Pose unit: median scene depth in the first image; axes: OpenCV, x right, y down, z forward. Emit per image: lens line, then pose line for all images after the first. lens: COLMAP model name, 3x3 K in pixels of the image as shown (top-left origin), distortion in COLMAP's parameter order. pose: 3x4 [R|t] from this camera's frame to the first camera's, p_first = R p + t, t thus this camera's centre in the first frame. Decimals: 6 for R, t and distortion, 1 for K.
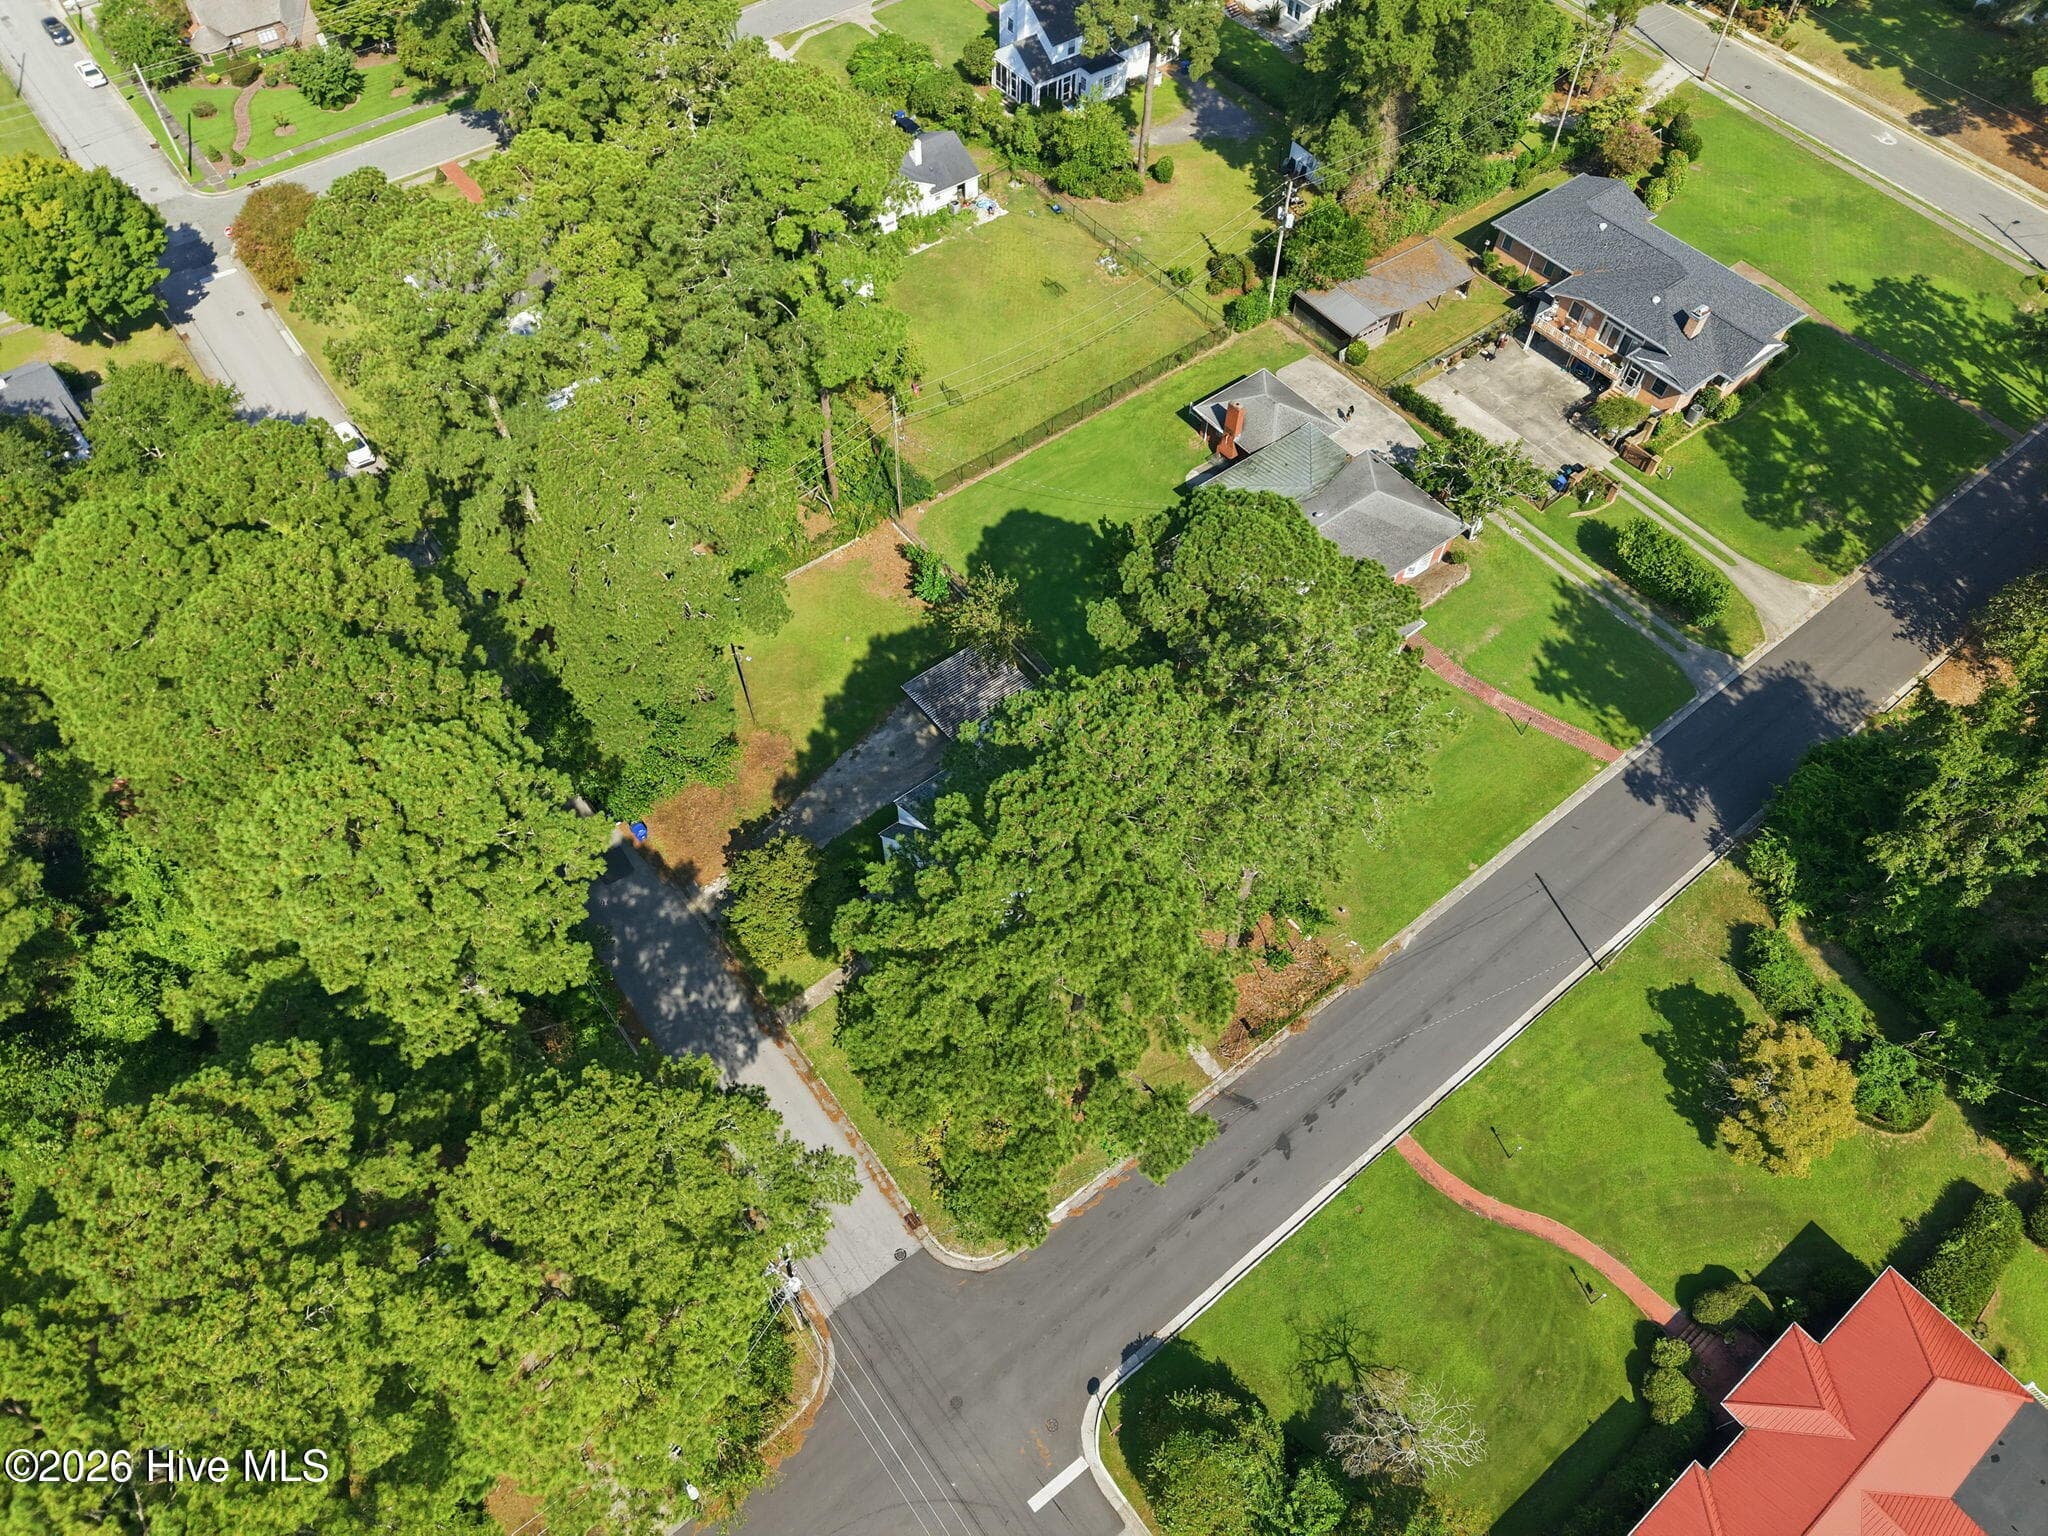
lens RADIAL K [[1369.7, 0, 1022.9], [0, 1369.7, 782.8], [0, 0, 1]] dist [0.020586, -0.019856]
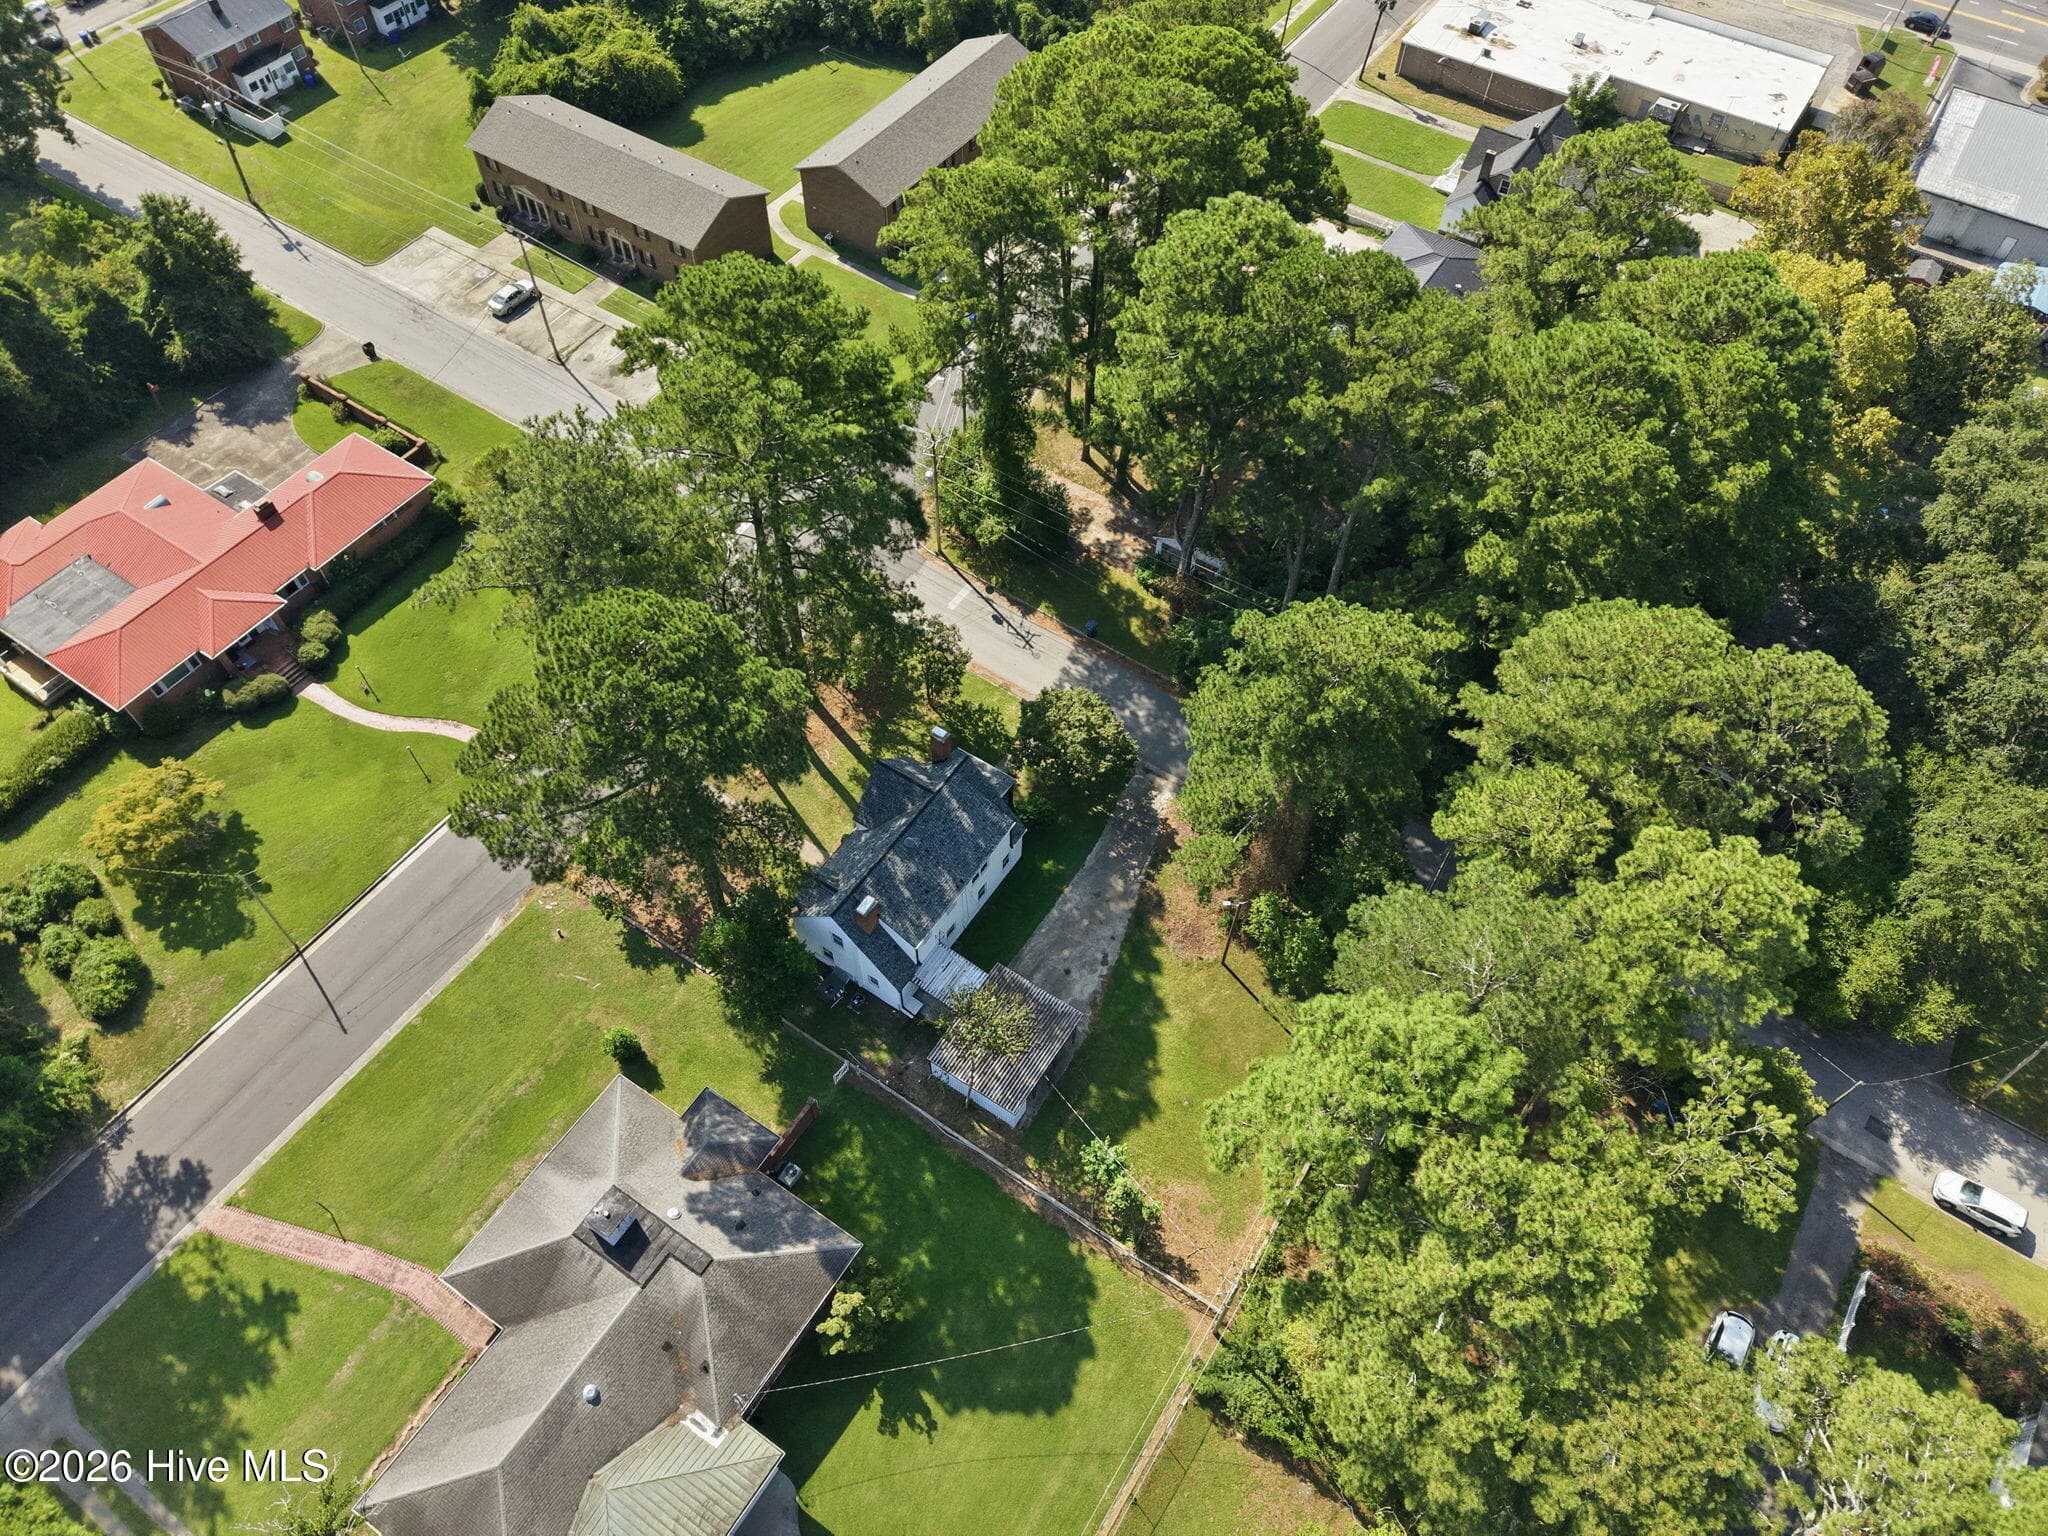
lens RADIAL K [[1369.7, 0, 1022.9], [0, 1369.7, 782.8], [0, 0, 1]] dist [0.020586, -0.019856]
pose [[-0.948770, 0.243110, -0.201823, 0.073056], [-0.275341, -0.322813, 0.905527, -0.690859], [0.154992, 0.914707, 0.373213, 0.472953]]
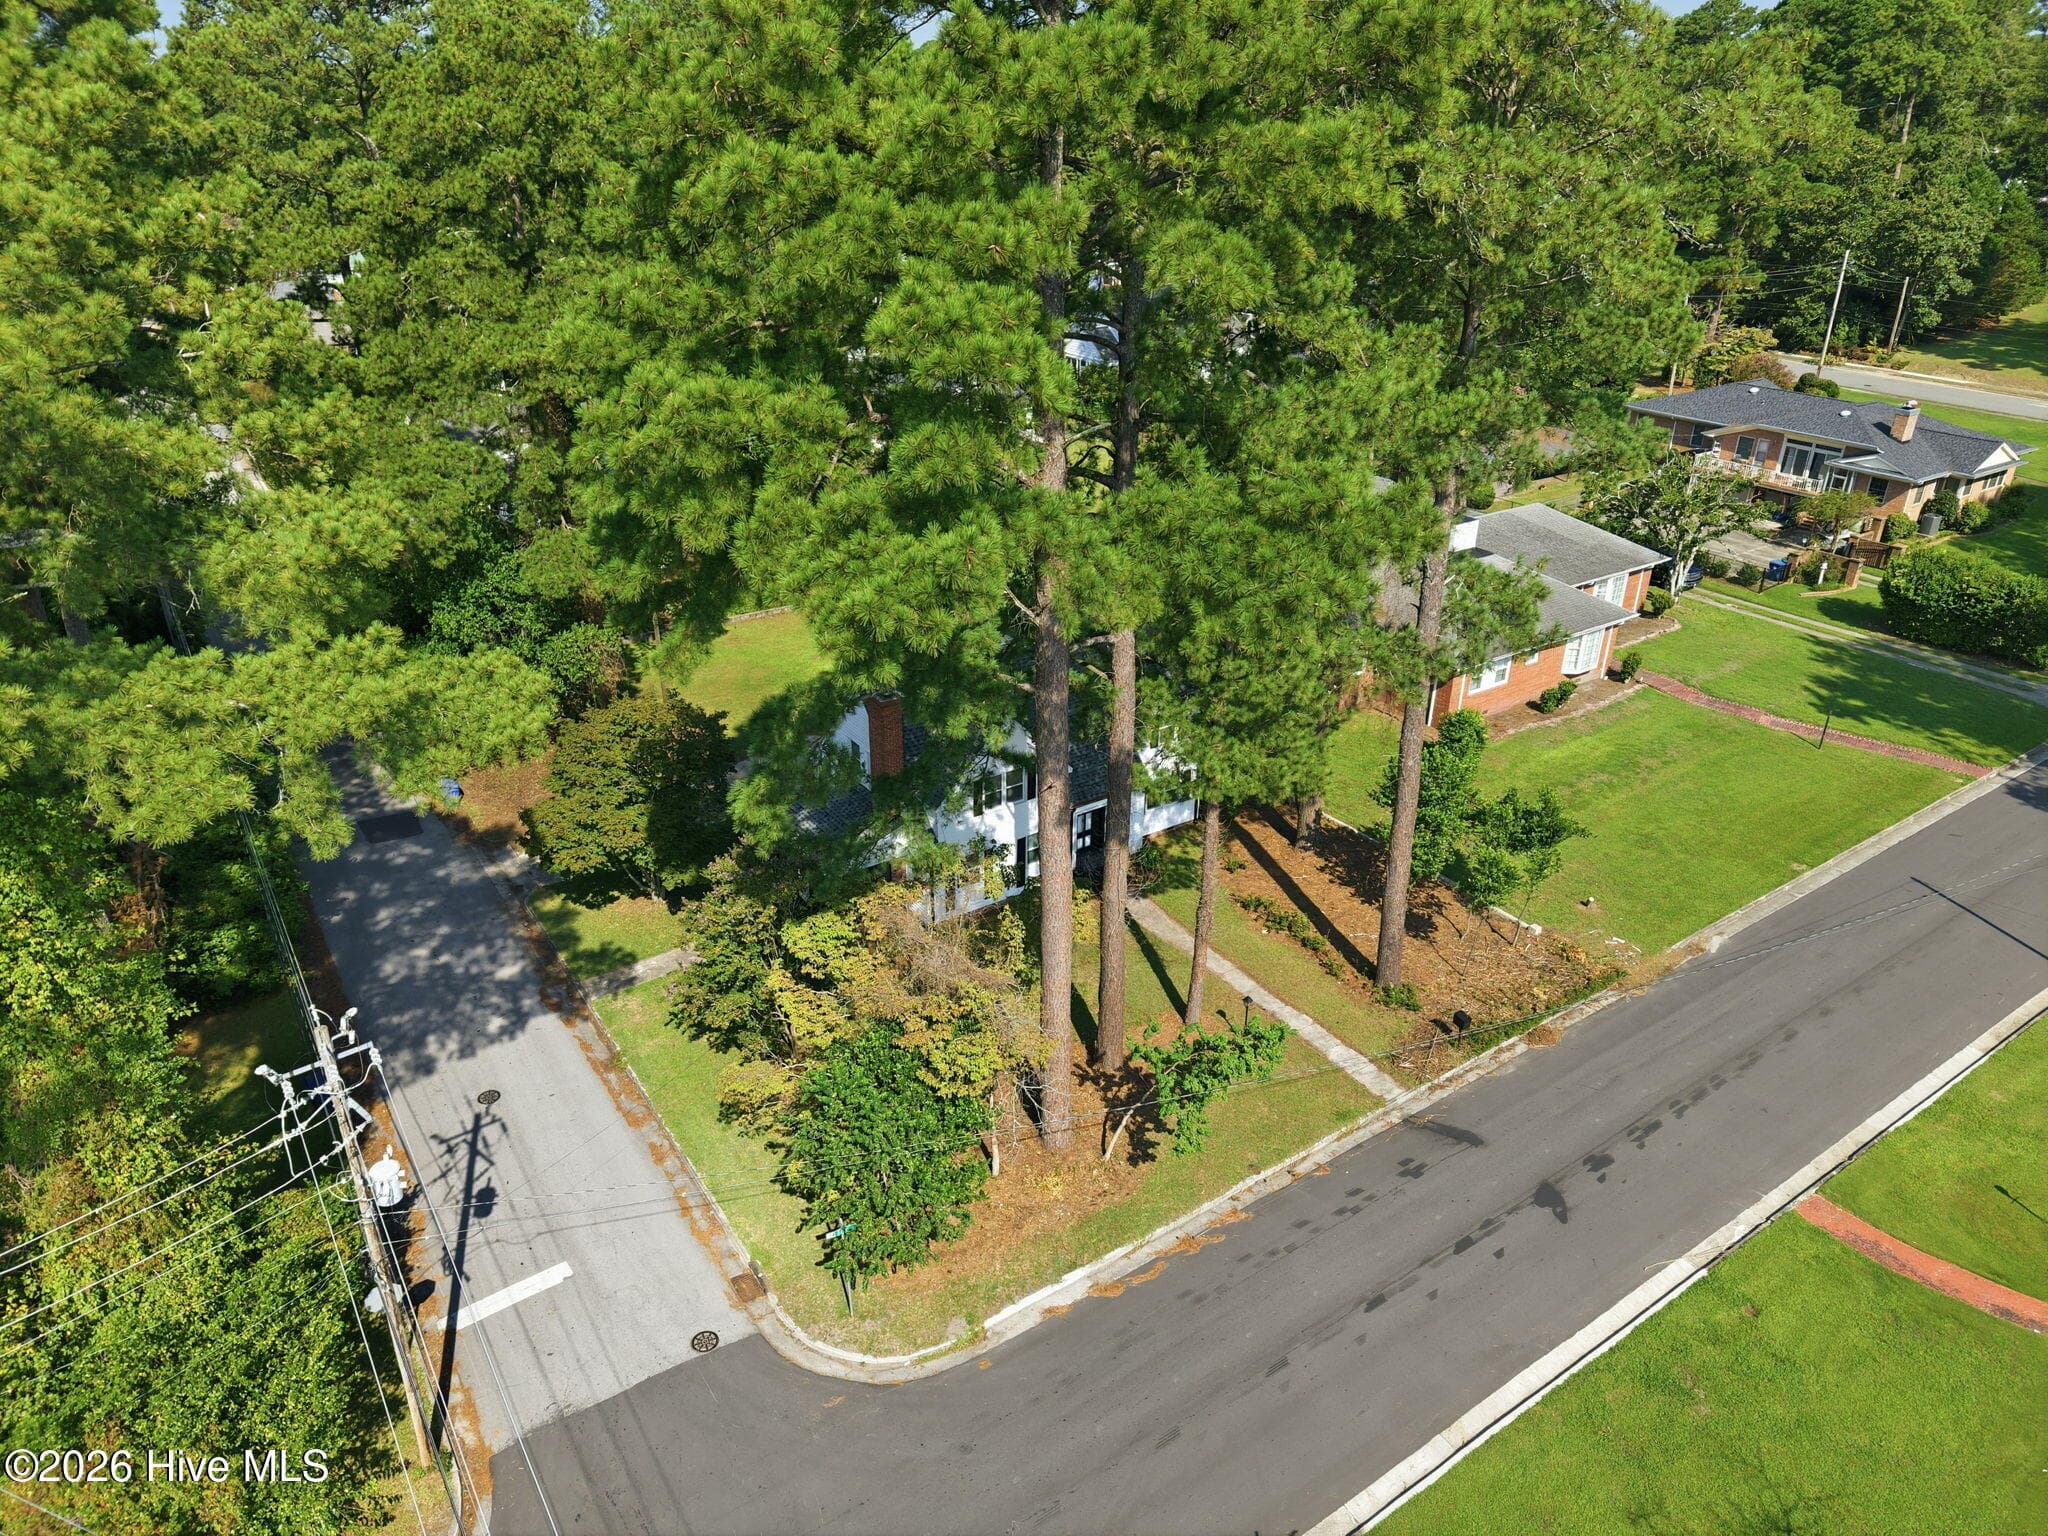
lens RADIAL K [[1392.1, 0, 1014.4], [0, 1392.1, 772.3], [0, 0, 1]] dist [-0.005302, 0.000132]
pose [[0.997449, 0.027967, -0.065678, 0.024161], [-0.056686, 0.869522, -0.490630, 0.279428], [0.043387, 0.493101, 0.868889, 0.368418]]
